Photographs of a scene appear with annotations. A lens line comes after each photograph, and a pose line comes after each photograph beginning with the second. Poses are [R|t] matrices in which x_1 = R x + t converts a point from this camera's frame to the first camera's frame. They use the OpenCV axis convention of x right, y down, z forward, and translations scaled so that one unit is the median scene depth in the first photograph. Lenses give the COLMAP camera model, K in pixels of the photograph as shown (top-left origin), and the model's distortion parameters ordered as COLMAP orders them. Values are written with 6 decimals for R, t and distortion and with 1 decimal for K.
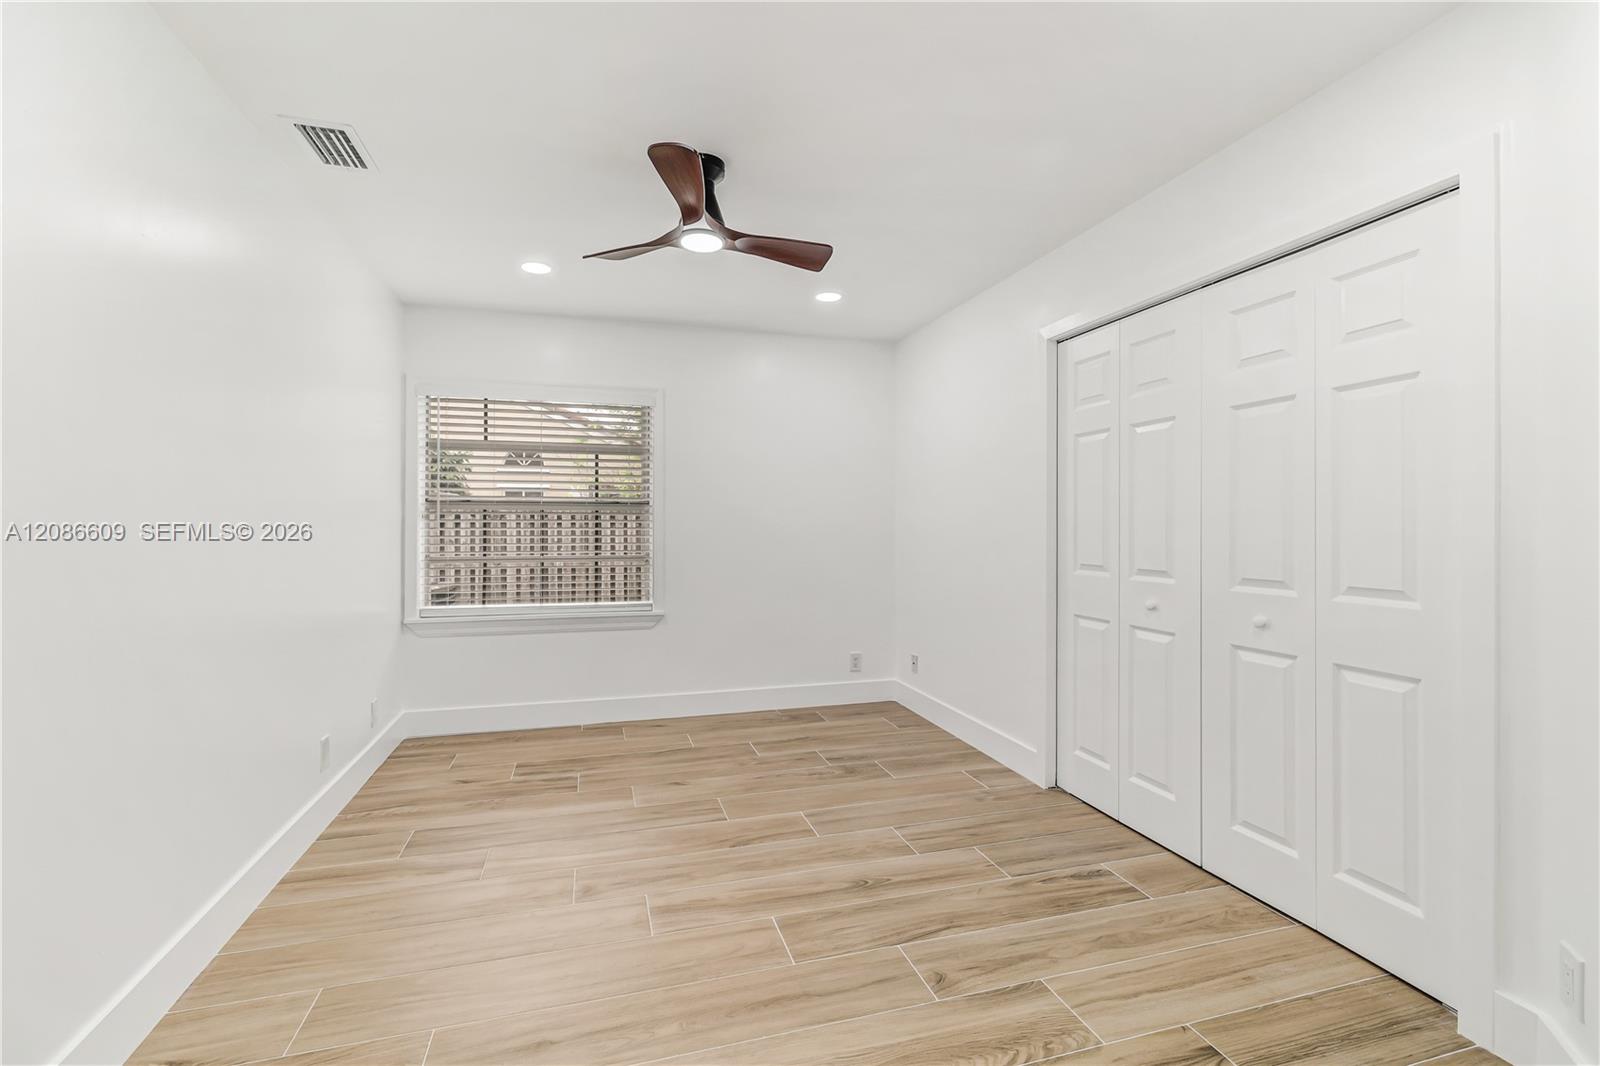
lens RADIAL K [[676.9, 0, 796.6], [0, 676.9, 529.5], [0, 0, 1]] dist [0.002527, 0.000441]
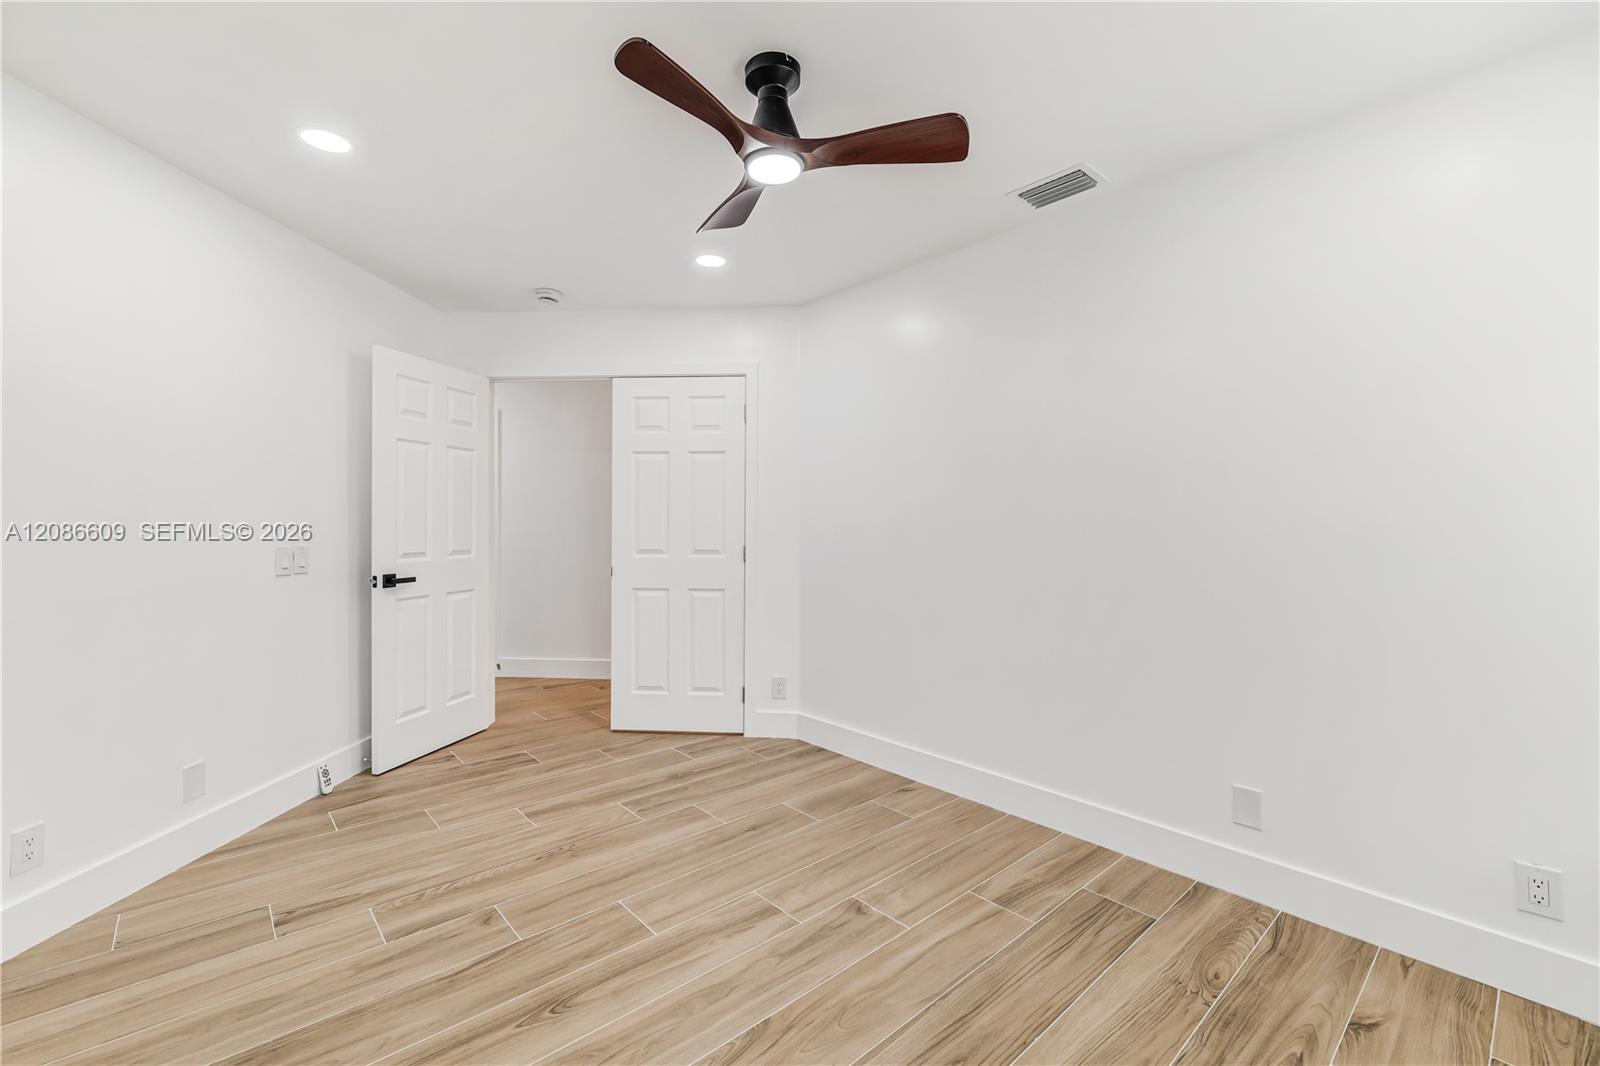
lens RADIAL K [[677.3, 0, 771.6], [0, 677.3, 525.9], [0, 0, 1]] dist [-0.000143, 0.000632]
pose [[-0.919021, -0.003800, -0.394191, 0.180666], [-0.007642, 0.999937, 0.008177, -0.013823], [0.394135, 0.010527, -0.918992, 1.806792]]
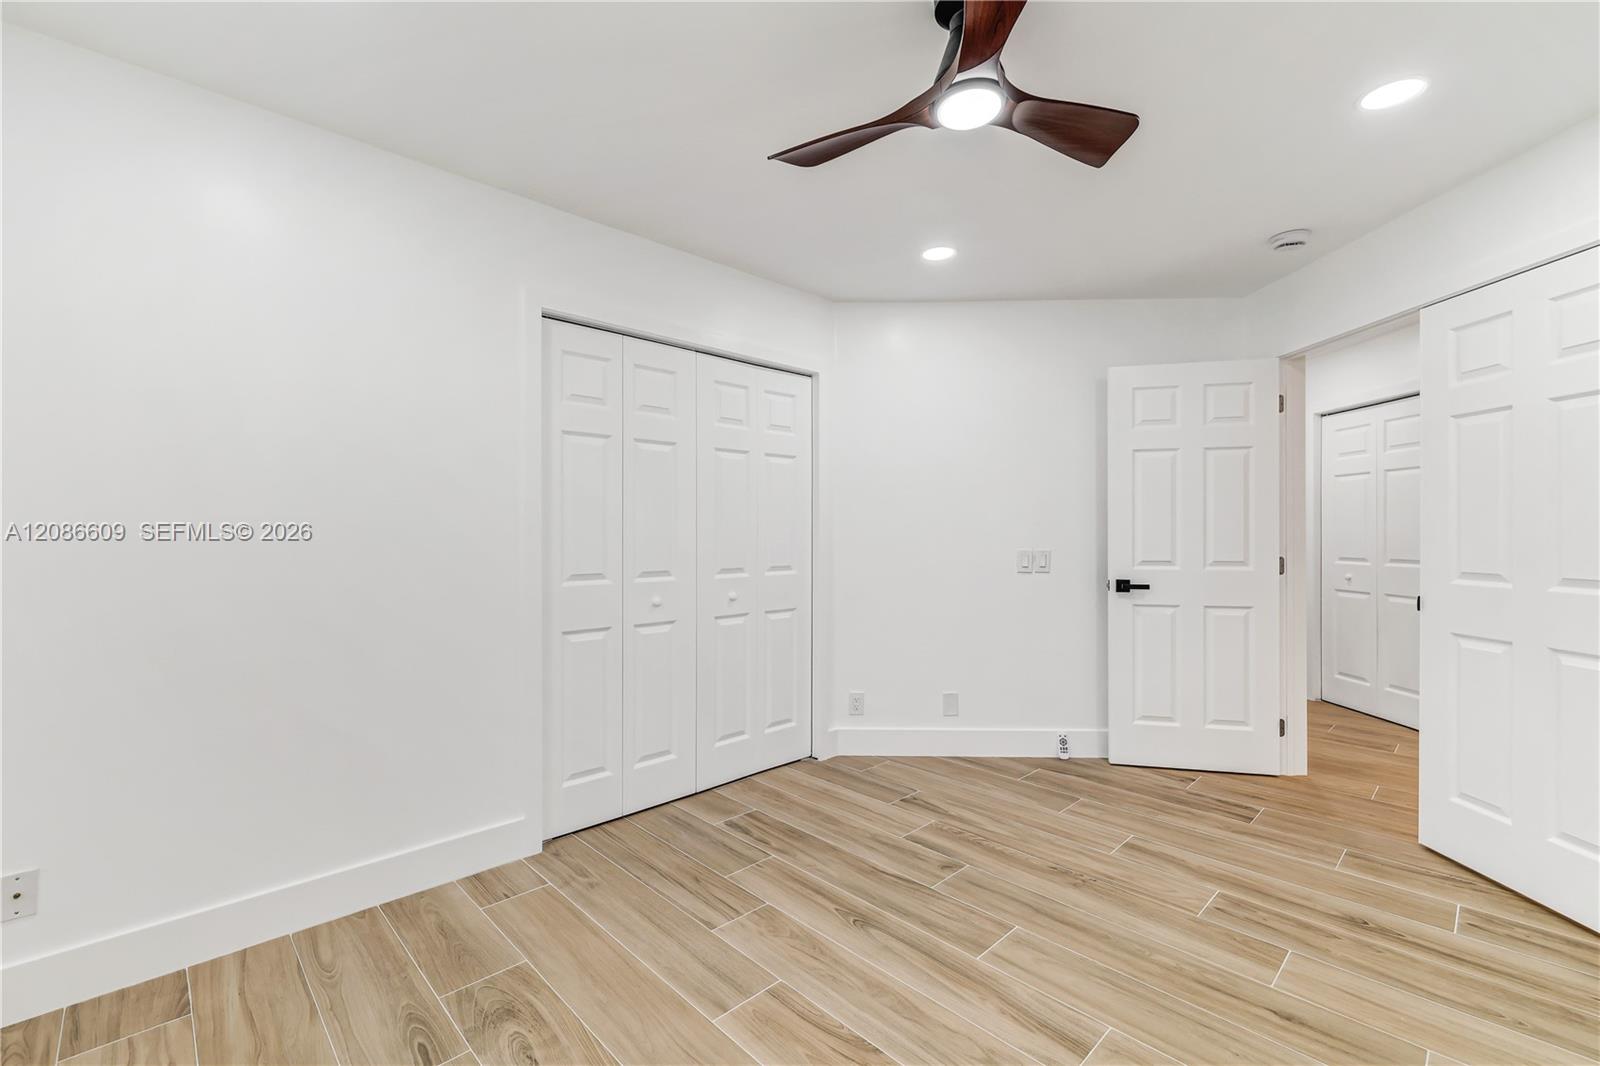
lens RADIAL K [[677.3, 0, 771.6], [0, 677.3, 525.9], [0, 0, 1]] dist [-0.000143, 0.000632]
pose [[-0.431432, 0.007472, 0.902115, -0.698333], [0.006572, 0.999965, -0.005140, -0.011529], [-0.902122, 0.003711, -0.431466, 1.534378]]
